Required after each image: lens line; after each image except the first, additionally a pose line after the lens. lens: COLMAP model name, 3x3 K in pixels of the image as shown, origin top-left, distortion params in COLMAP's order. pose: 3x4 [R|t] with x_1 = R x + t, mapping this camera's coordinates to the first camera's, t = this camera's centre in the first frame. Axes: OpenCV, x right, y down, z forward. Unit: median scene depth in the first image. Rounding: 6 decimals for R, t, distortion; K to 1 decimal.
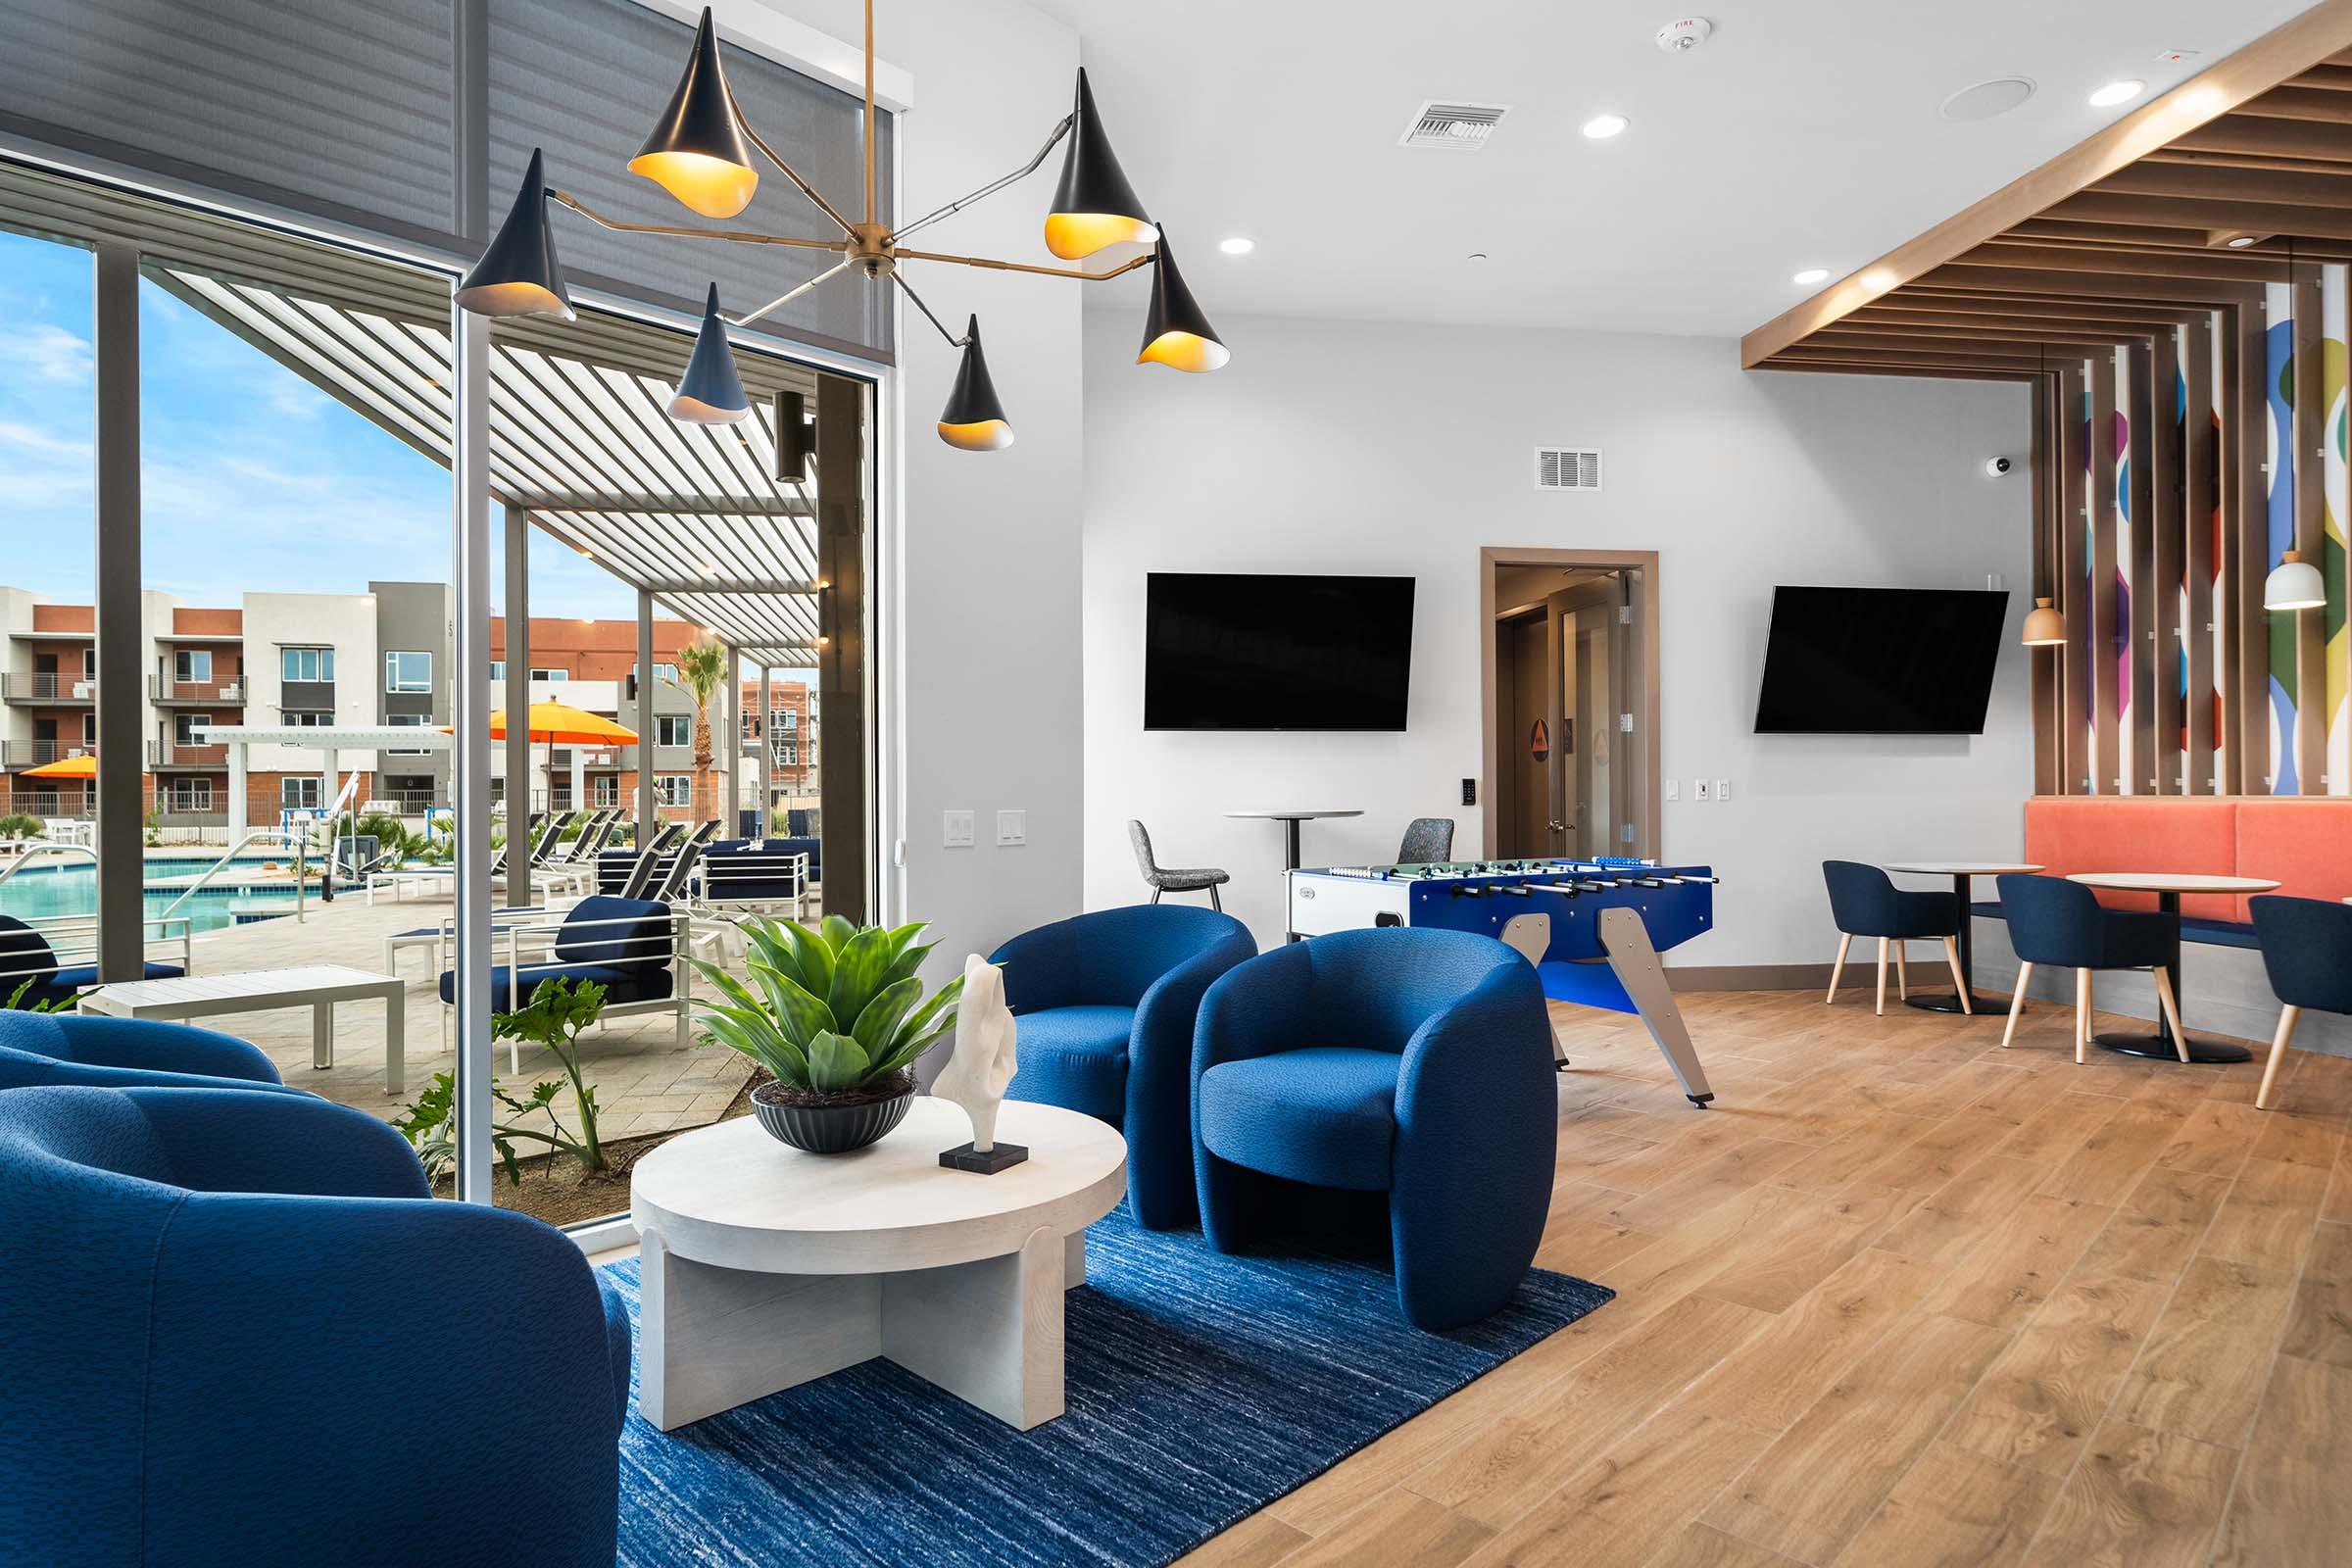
lens RADIAL K [[1309.4, 0, 1170.4], [0, 1309.4, 785.9], [0, 0, 1]] dist [-0.001040, 0.001972]
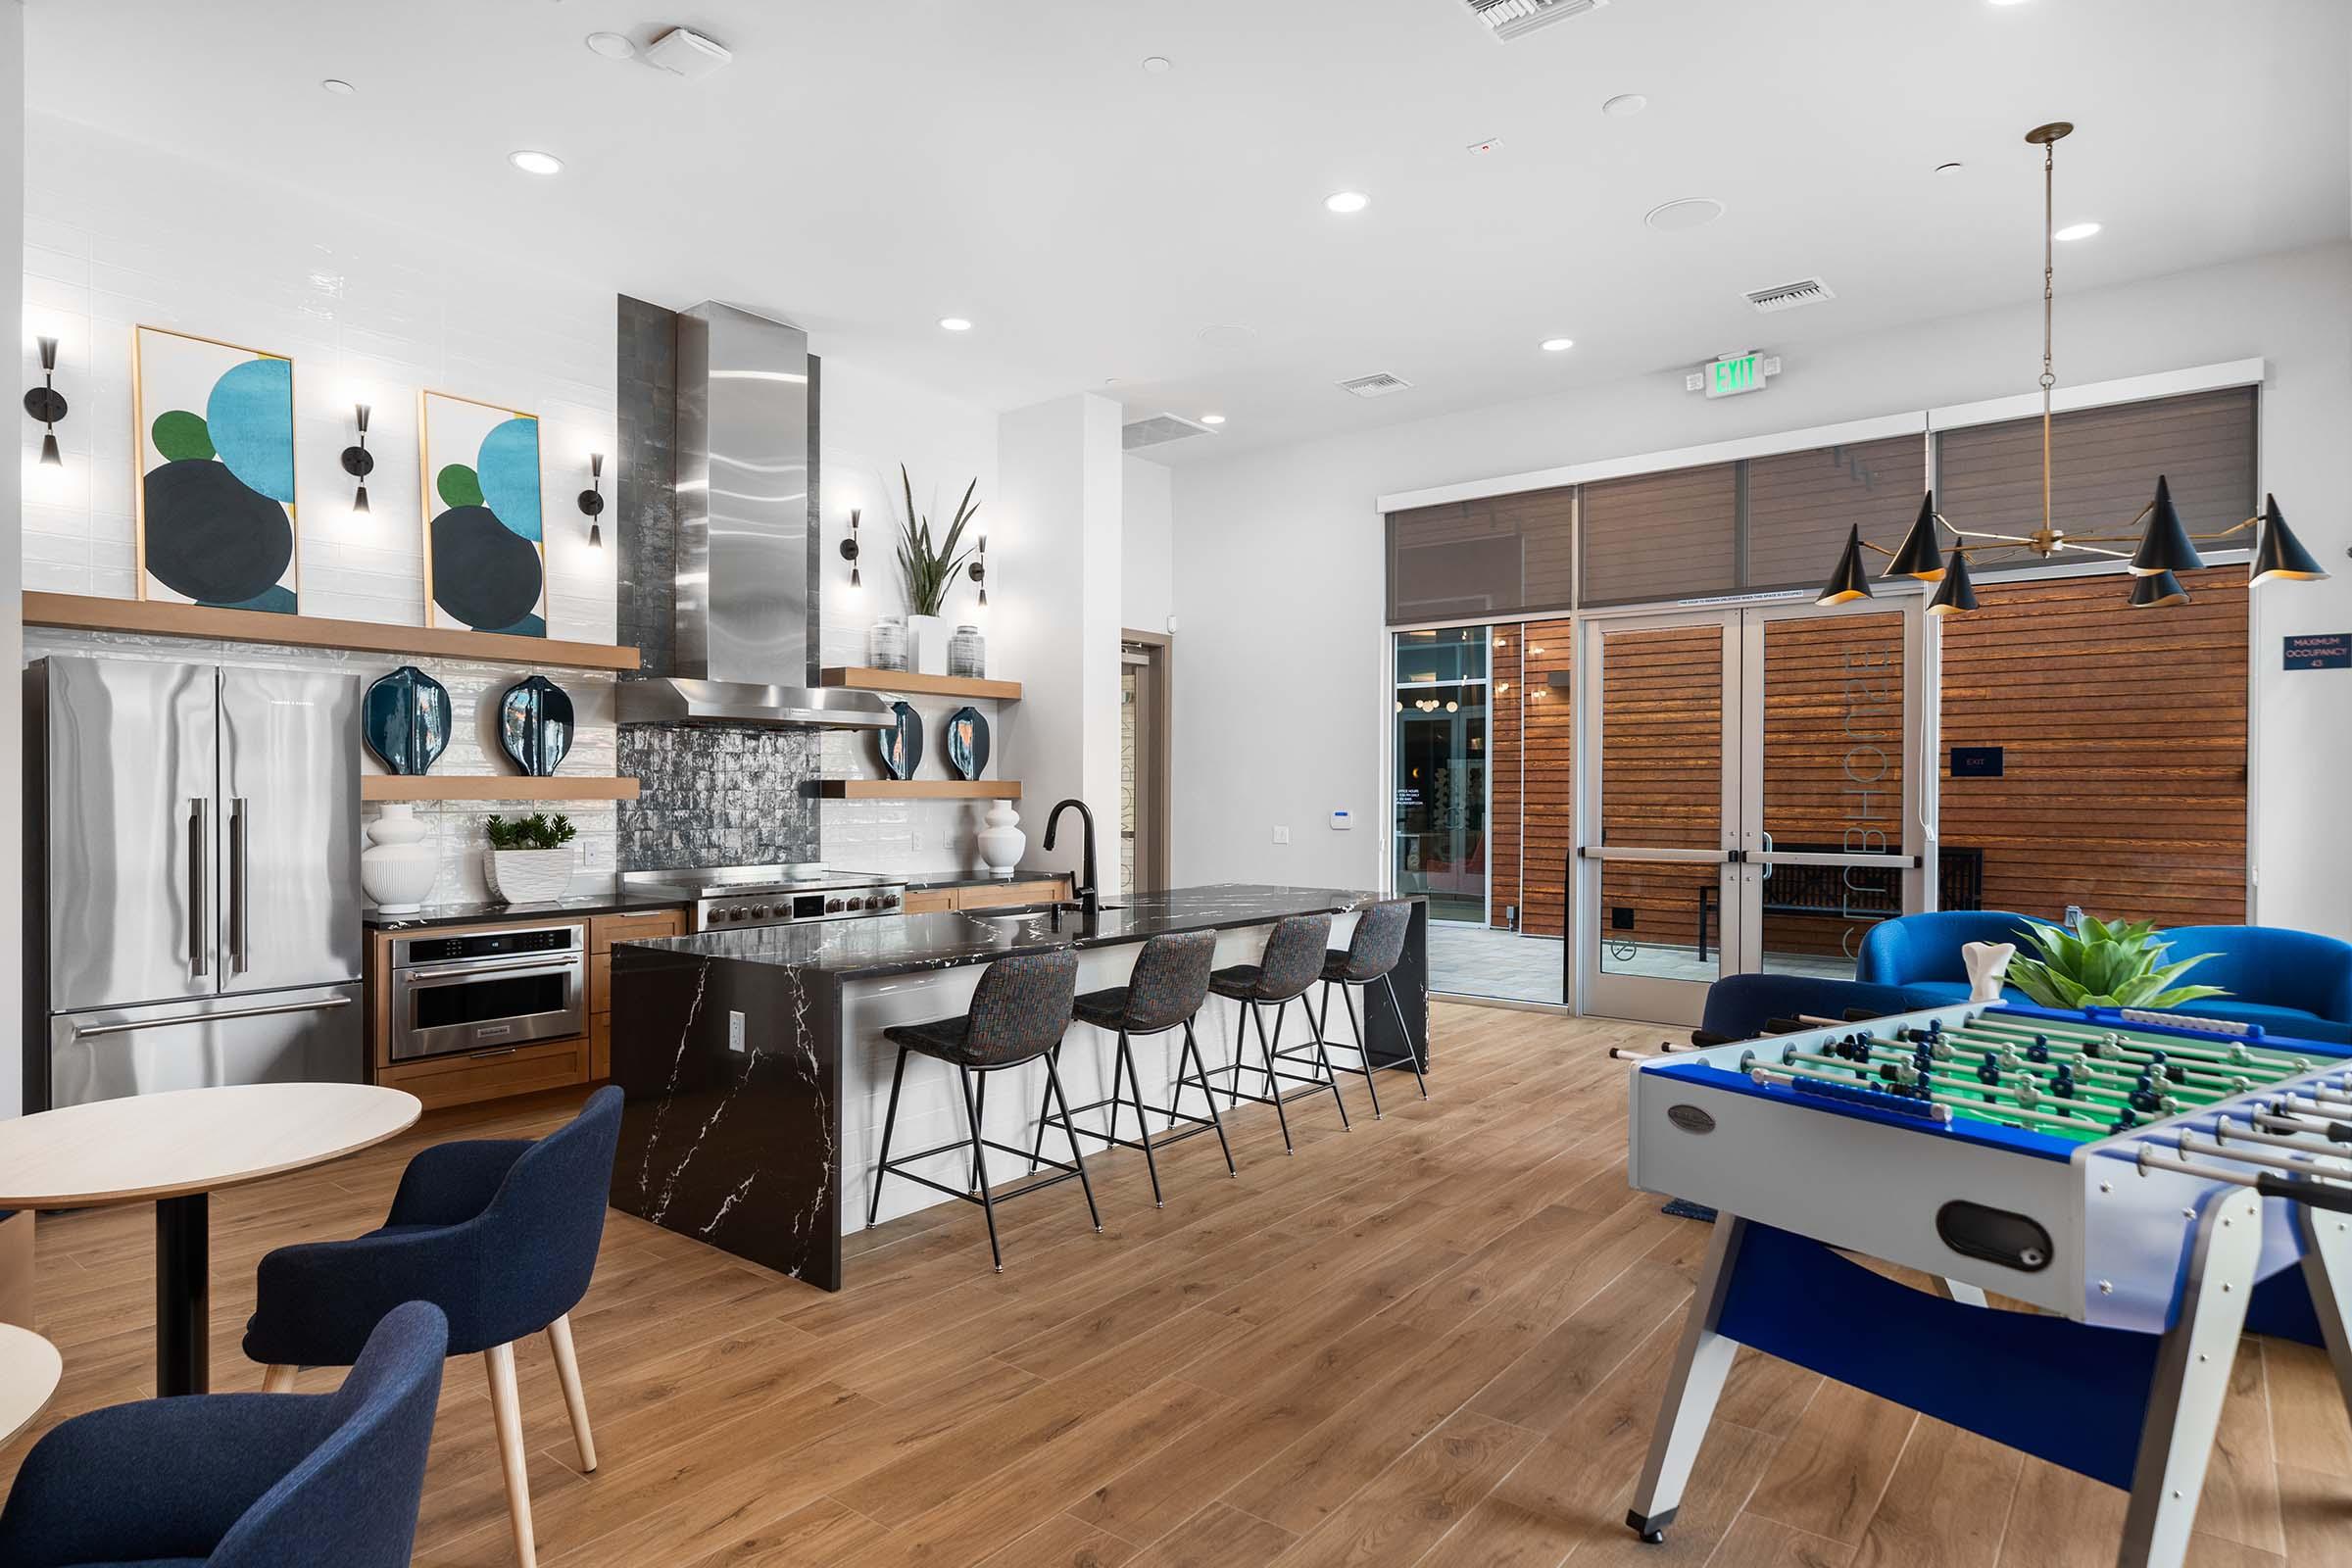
lens RADIAL K [[1309.4, 0, 1178.9], [0, 1309.4, 797.2], [0, 0, 1]] dist [-0.001040, 0.001972]
pose [[-0.993405, 0.003370, -0.114608, 0.540666], [0.003533, 0.999993, -0.001217, -0.030226], [0.114603, -0.001614, -0.993410, 1.245558]]
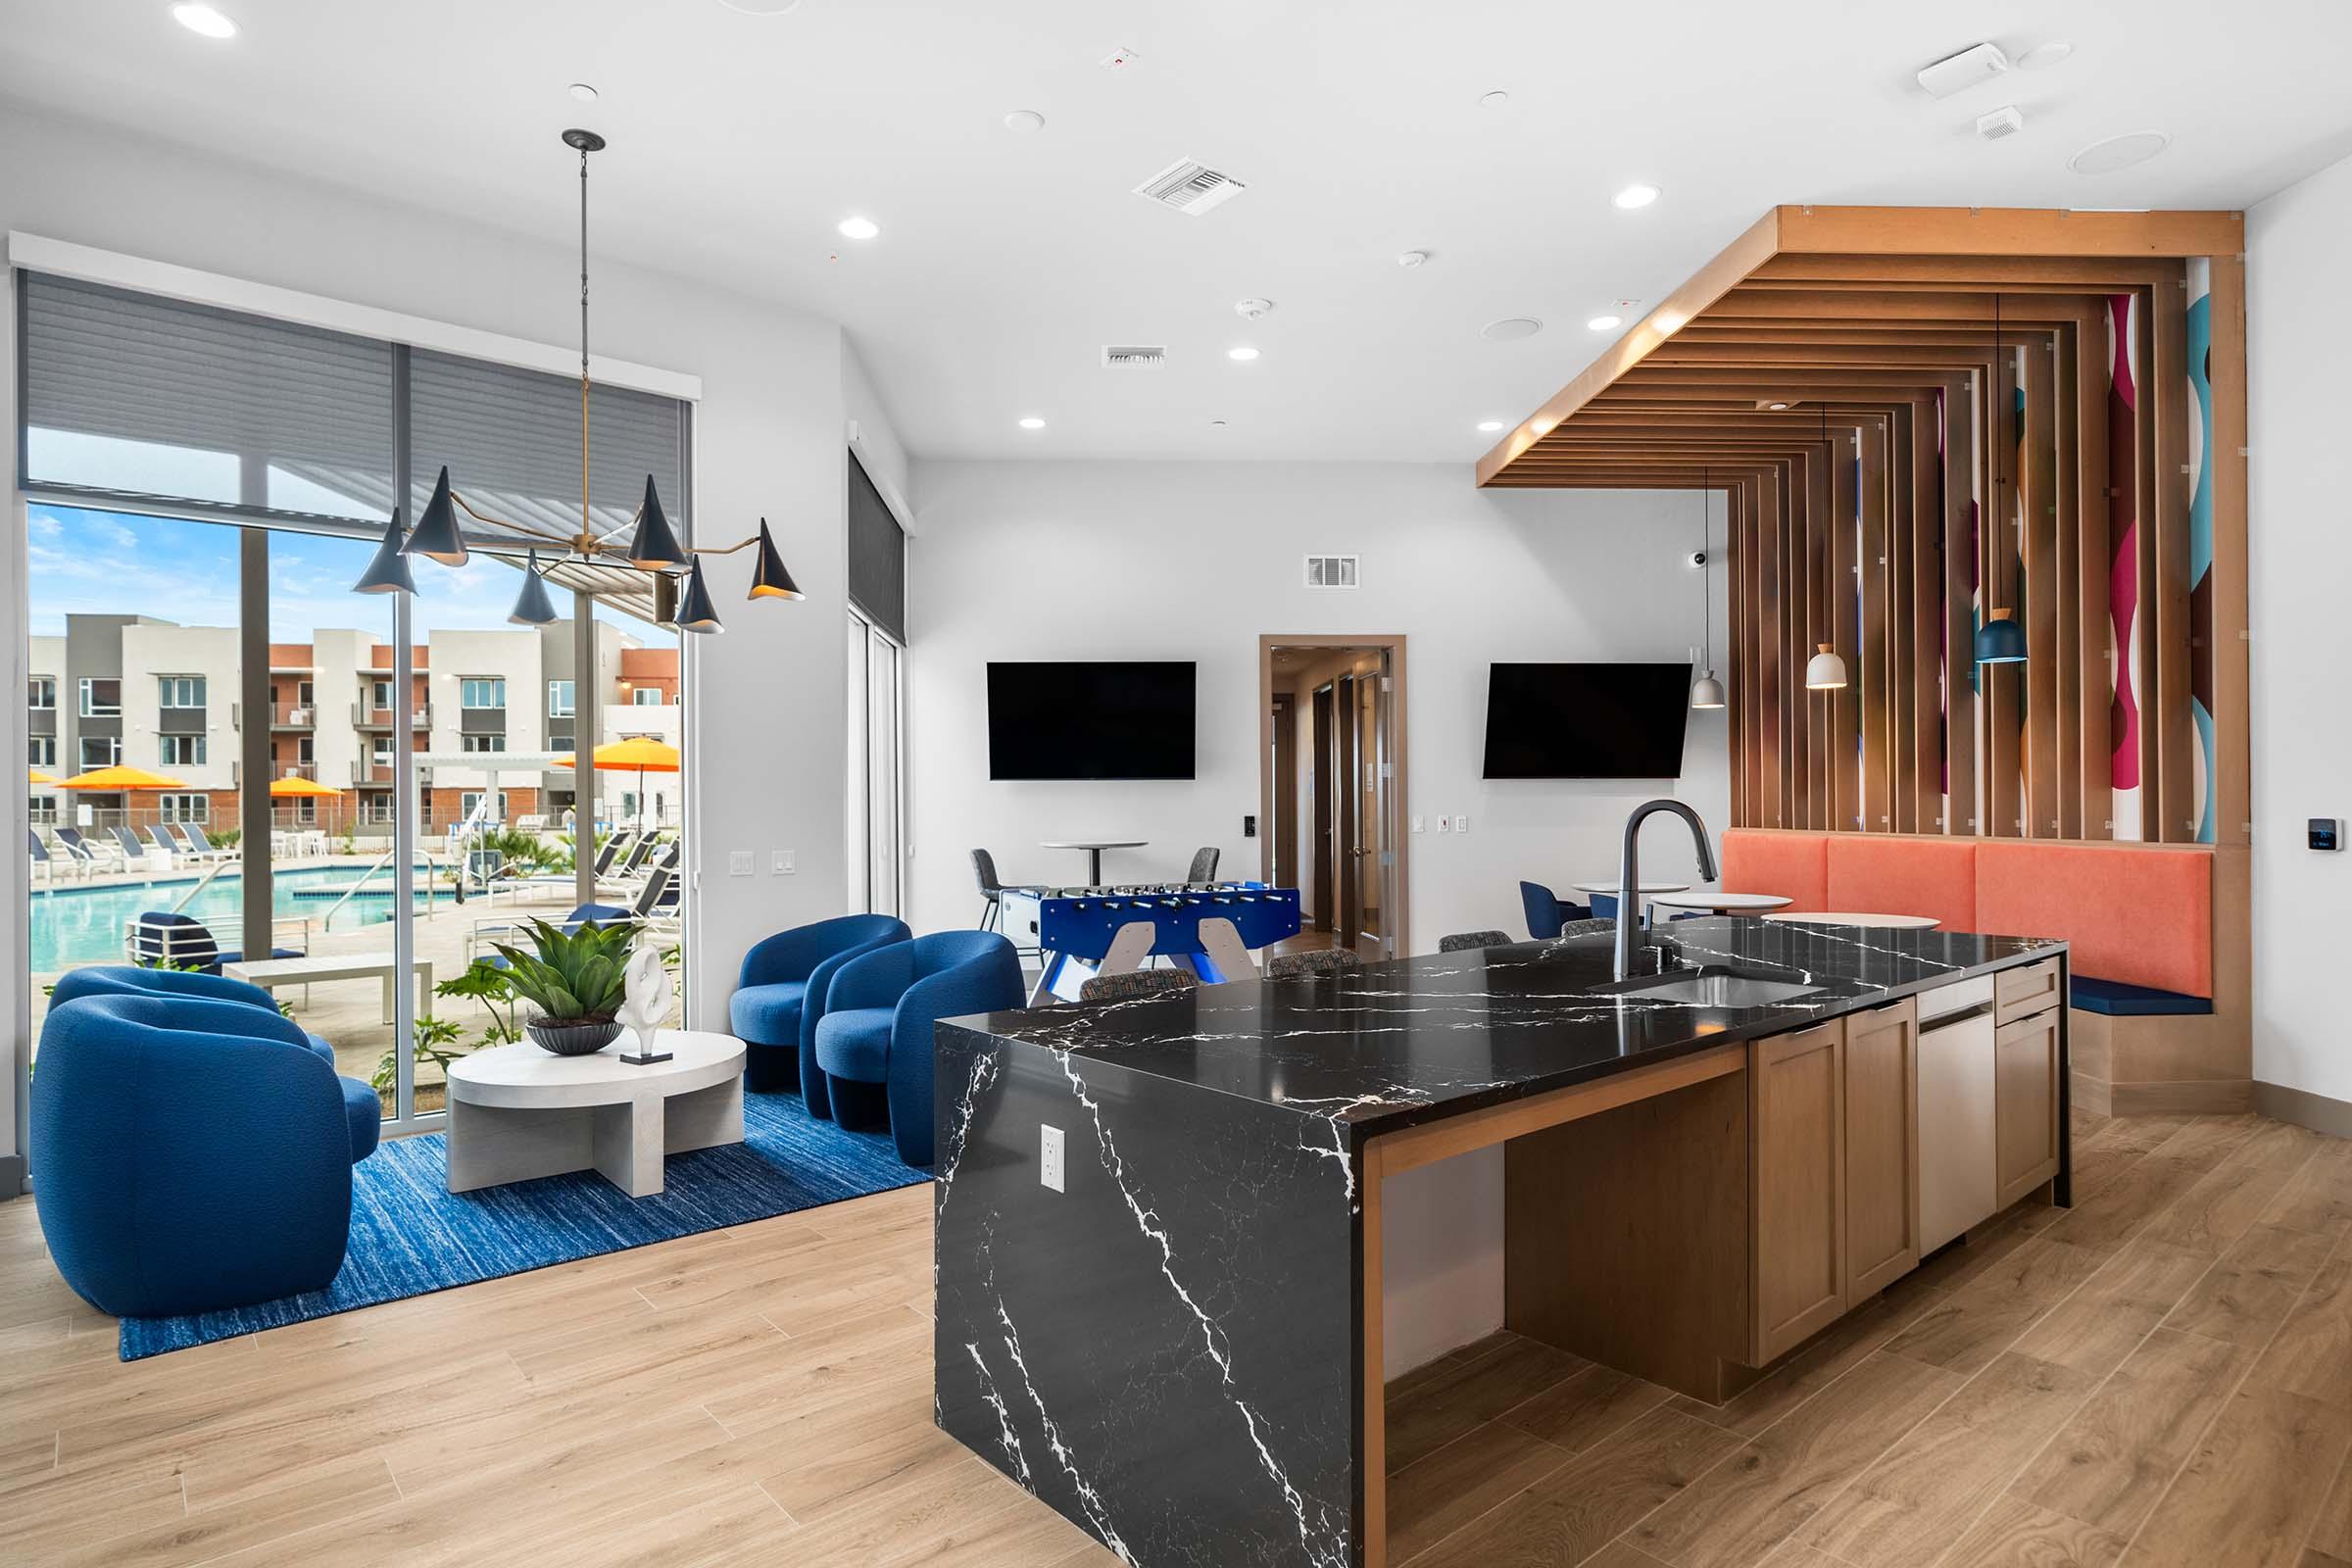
lens RADIAL K [[1244.9, 0, 1161.6], [0, 1244.9, 799.5], [0, 0, 1]] dist [0.004570, -0.001170]
pose [[0.995722, -0.002125, -0.092374, 0.326985], [0.002476, 0.999990, 0.003679, -0.033577], [0.092365, -0.003892, 0.995718, -0.286250]]
